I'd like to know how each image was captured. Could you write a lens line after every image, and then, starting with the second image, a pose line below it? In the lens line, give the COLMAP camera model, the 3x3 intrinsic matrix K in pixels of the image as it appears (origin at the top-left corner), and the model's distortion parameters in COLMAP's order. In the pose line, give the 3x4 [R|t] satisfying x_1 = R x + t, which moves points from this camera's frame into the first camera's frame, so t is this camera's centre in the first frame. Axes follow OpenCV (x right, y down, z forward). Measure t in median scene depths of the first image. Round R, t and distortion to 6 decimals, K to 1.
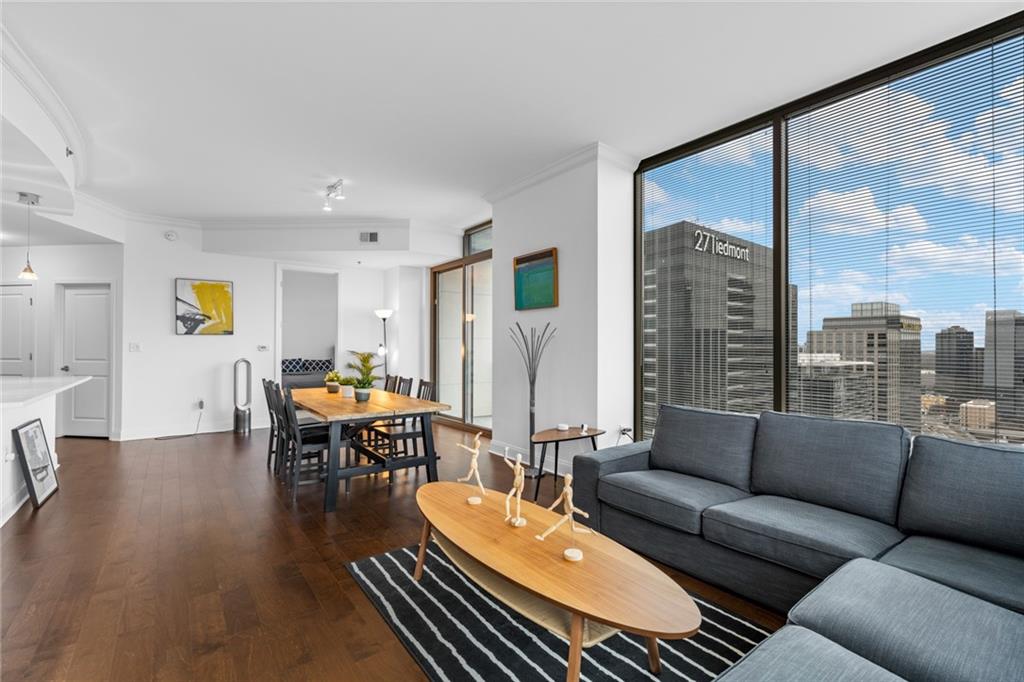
lens RADIAL K [[465.1, 0, 517.6], [0, 465.1, 340.9], [0, 0, 1]] dist [-0.008634, 0.000965]
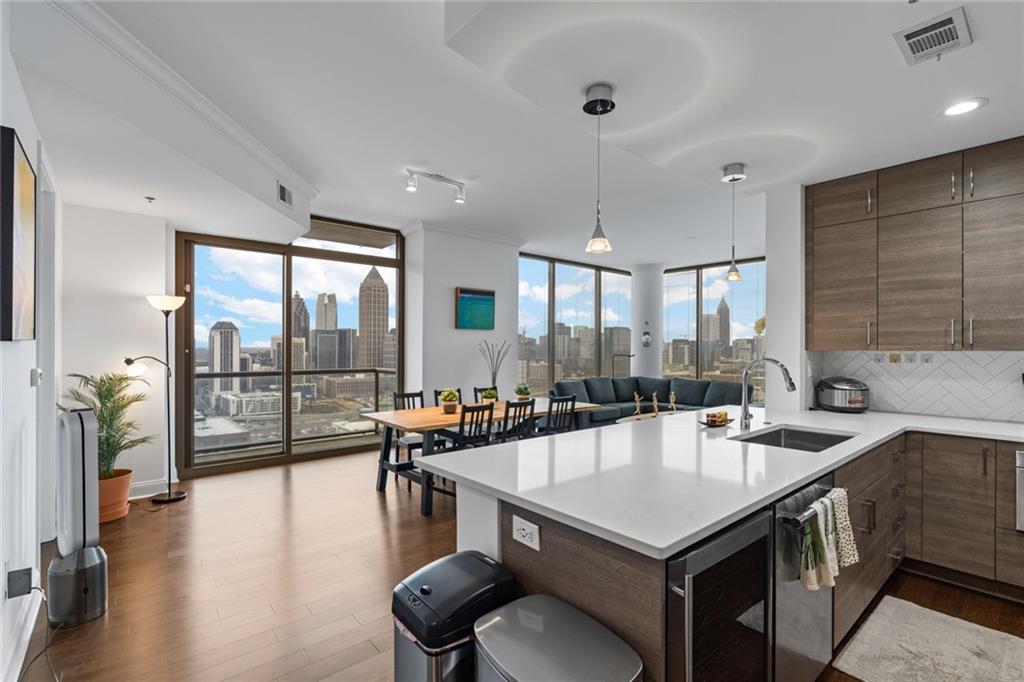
lens RADIAL K [[465.1, 0, 510.0], [0, 465.1, 346.2], [0, 0, 1]] dist [-0.008634, 0.000965]
pose [[-0.060190, -0.000543, 0.998187, -1.011371], [-0.017792, 0.999842, -0.000529, -0.015405], [-0.998028, -0.017792, -0.060190, 0.725476]]
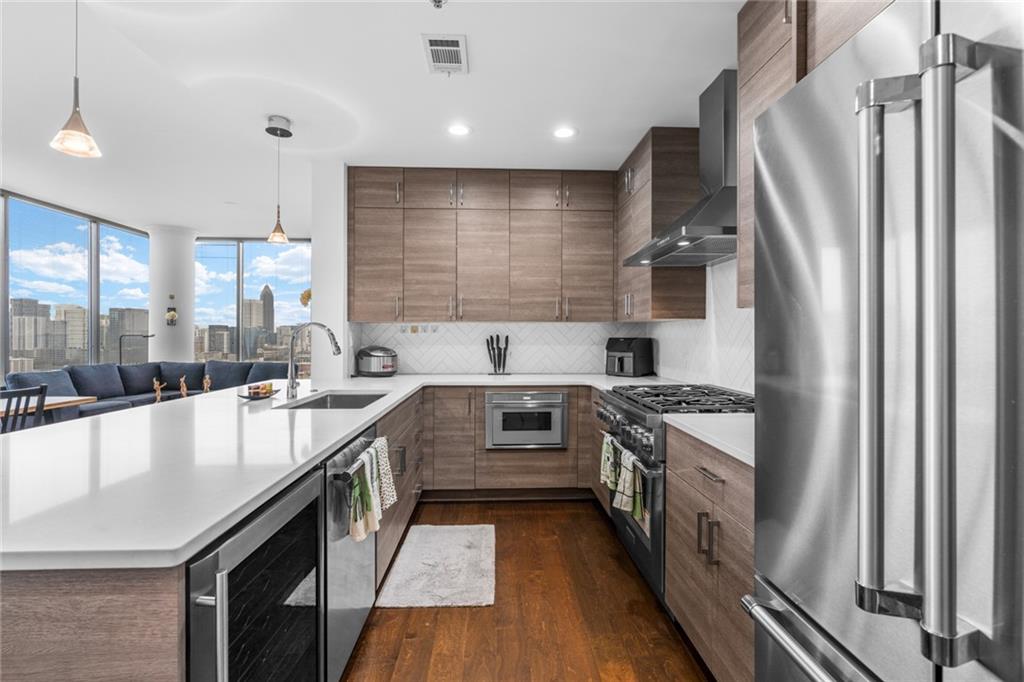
lens RADIAL K [[465.1, 0, 513.3], [0, 465.1, 339.7], [0, 0, 1]] dist [-0.008634, 0.000965]
pose [[-0.829395, -0.010710, 0.558561, -0.980897], [-0.013794, 0.999904, -0.001310, 0.003021], [-0.558493, -0.008791, -0.829463, 0.709039]]
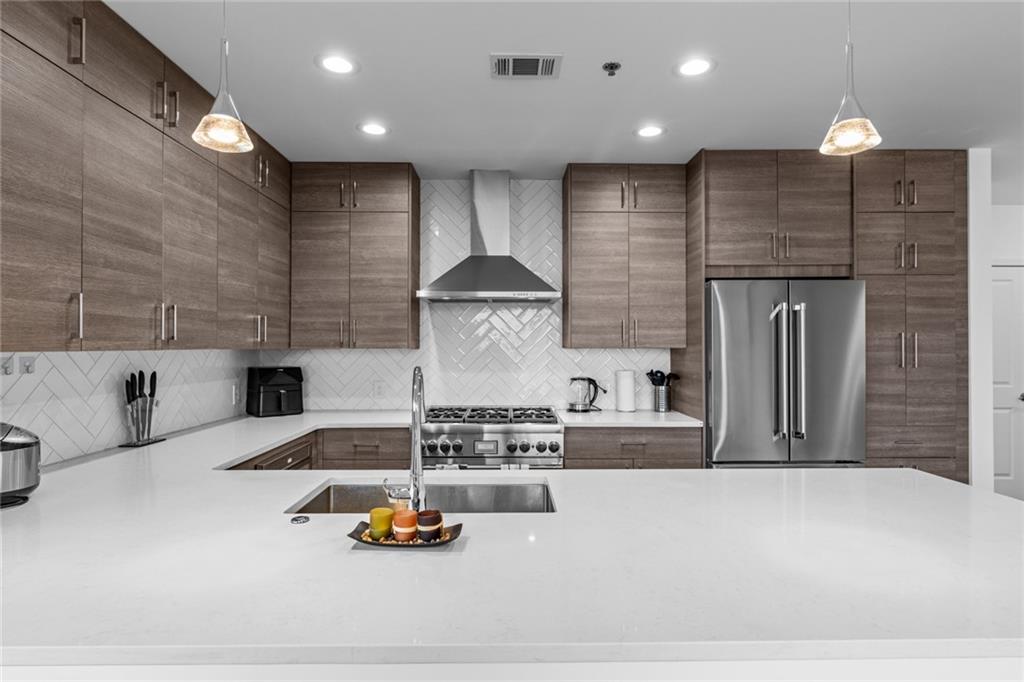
lens RADIAL K [[536.9, 0, 515.3], [0, 536.9, 343.1], [0, 0, 1]] dist [-0.003279, 0.003751]
pose [[-0.585497, -0.008917, -0.810626, -0.457048], [0.009754, 0.999790, -0.018042, -0.014979], [0.810616, -0.018471, -0.585286, 0.655647]]
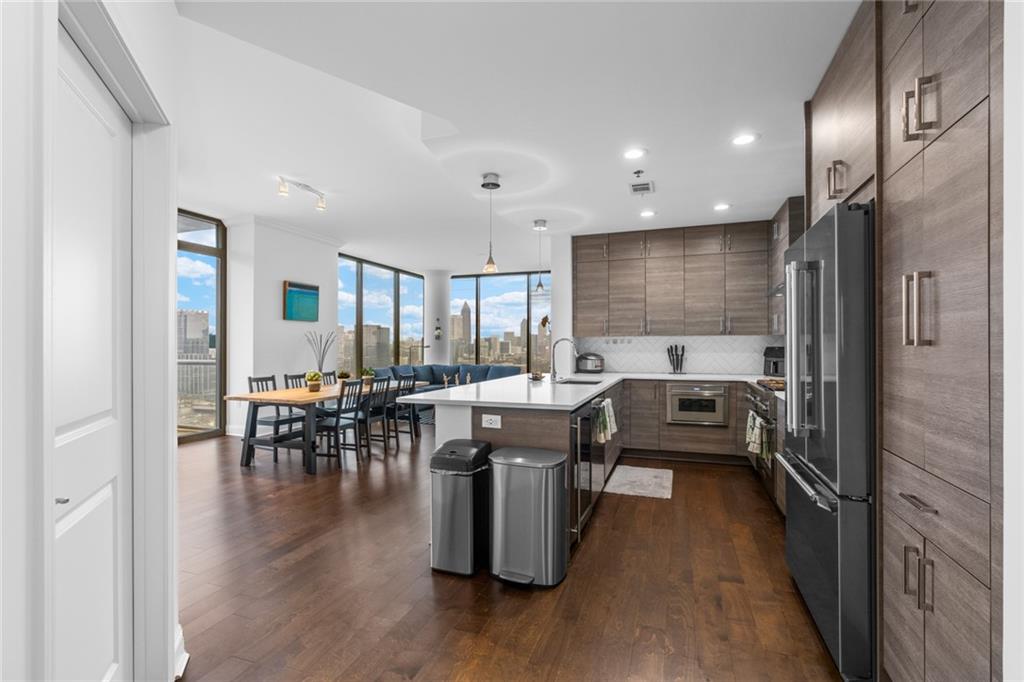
lens RADIAL K [[465.1, 0, 504.3], [0, 465.1, 342.9], [0, 0, 1]] dist [-0.008634, 0.000965]
pose [[-0.542408, 0.002240, 0.840112, -1.163302], [-0.013572, 0.999843, -0.011429, 0.006230], [-0.840006, -0.017601, -0.542292, 0.934902]]
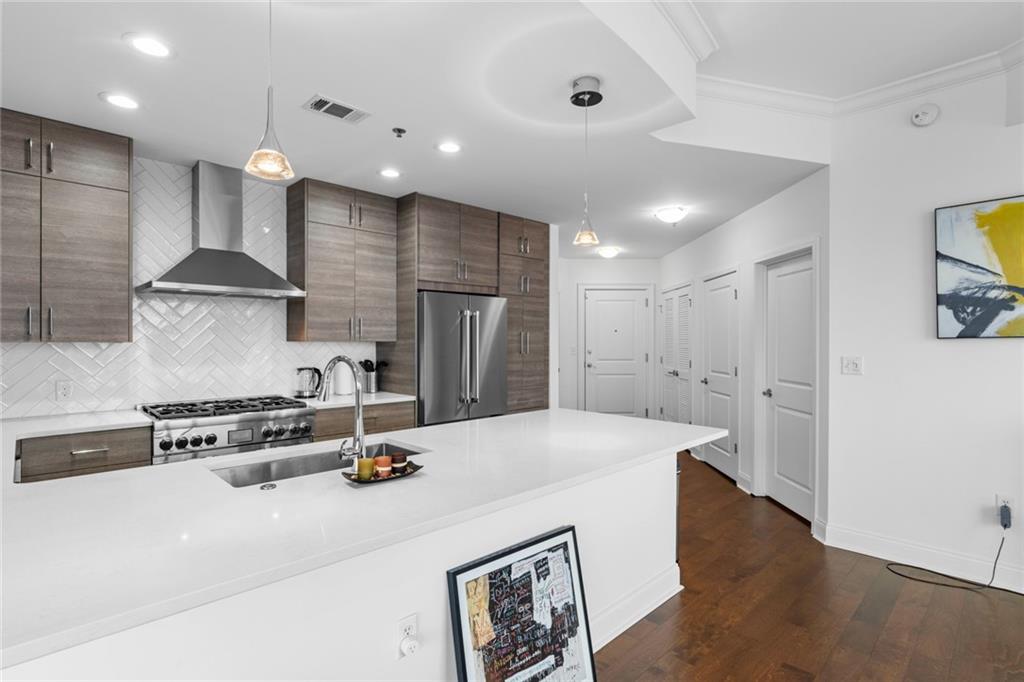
lens RADIAL K [[500.5, 0, 517.9], [0, 500.5, 343.9], [0, 0, 1]] dist [-0.004525, 0.001075]
pose [[0.140285, 0.003783, -0.990104, -0.326950], [0.012806, 0.999902, 0.005635, -0.016605], [0.990028, -0.013470, 0.140223, 0.541122]]
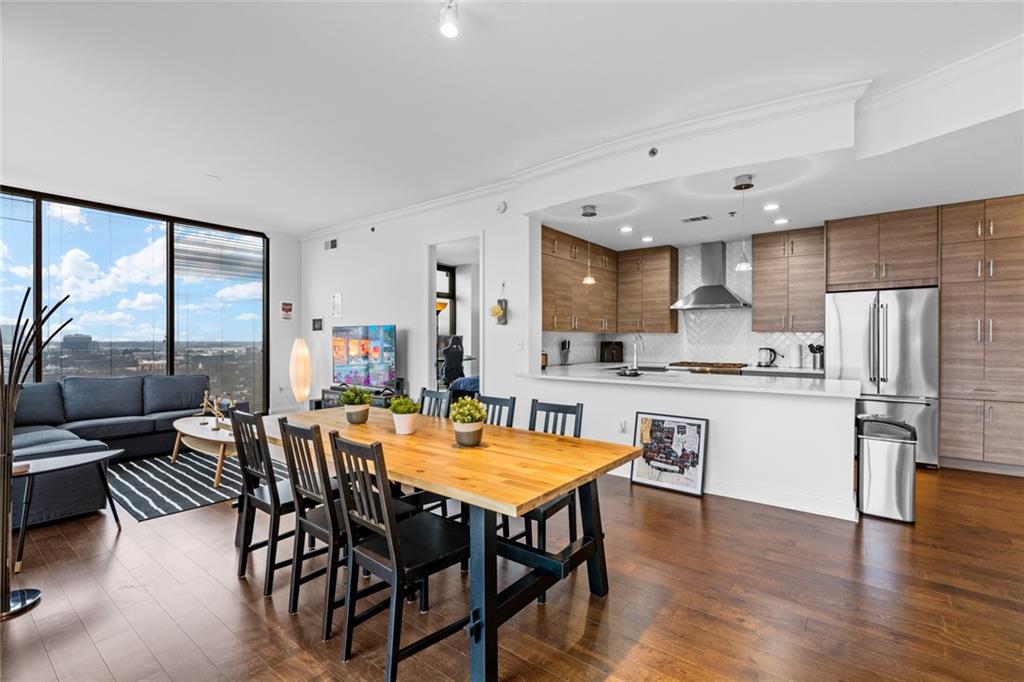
lens RADIAL K [[465.1, 0, 514.5], [0, 465.1, 341.6], [0, 0, 1]] dist [-0.008634, 0.000965]
pose [[-0.962514, -0.003883, -0.271204, -0.242644], [-0.000787, 0.999933, -0.011524, 0.010951], [0.271230, -0.010878, -0.962453, 1.125295]]
